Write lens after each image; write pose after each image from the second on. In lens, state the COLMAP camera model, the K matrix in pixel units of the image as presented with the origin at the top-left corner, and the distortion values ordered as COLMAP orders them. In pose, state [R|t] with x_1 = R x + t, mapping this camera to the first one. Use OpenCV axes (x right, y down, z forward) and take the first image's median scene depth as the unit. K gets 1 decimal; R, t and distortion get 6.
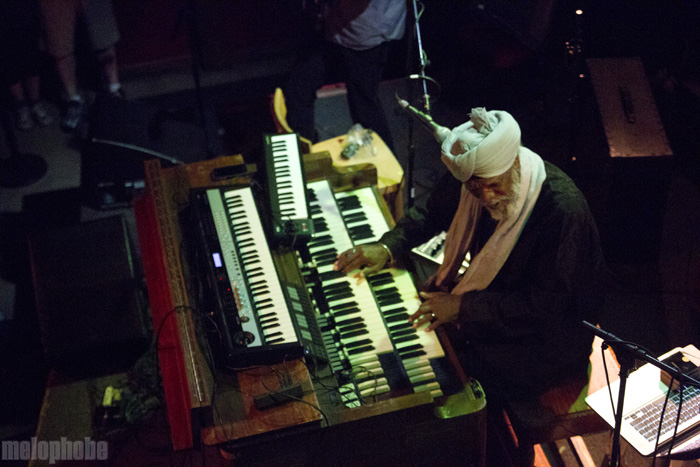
lens RADIAL K [[1134.6, 0, 350.0], [0, 1134.6, 233.5], [0, 0, 1]] dist [-0.014352, 0.023041]
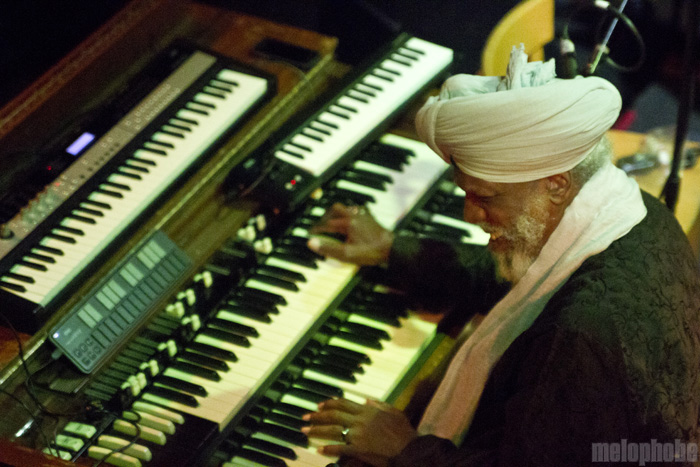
lens RADIAL K [[2265.9, 0, 350.0], [0, 2265.9, 233.5], [0, 0, 1]] dist [0.199001, -0.433448]
pose [[0.764917, 0.418393, -0.489745, 0.529309], [-0.452568, 0.890119, 0.053584, -0.054905], [0.458350, 0.180656, 0.870218, 0.102799]]
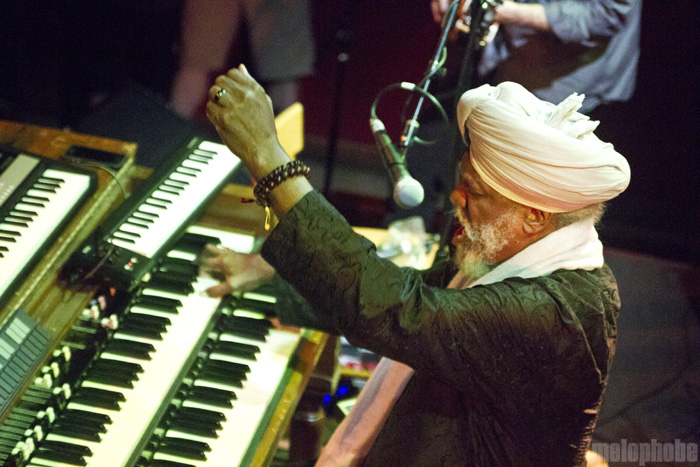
lens RADIAL K [[1886.4, 0, 350.0], [0, 1886.4, 233.5], [0, 0, 1]] dist [0.074823, 1.840453]
pose [[0.887418, 0.325498, -0.326405, 0.379640], [-0.385667, 0.912113, -0.138961, 0.073616], [0.252487, 0.249201, 0.934960, 0.140660]]
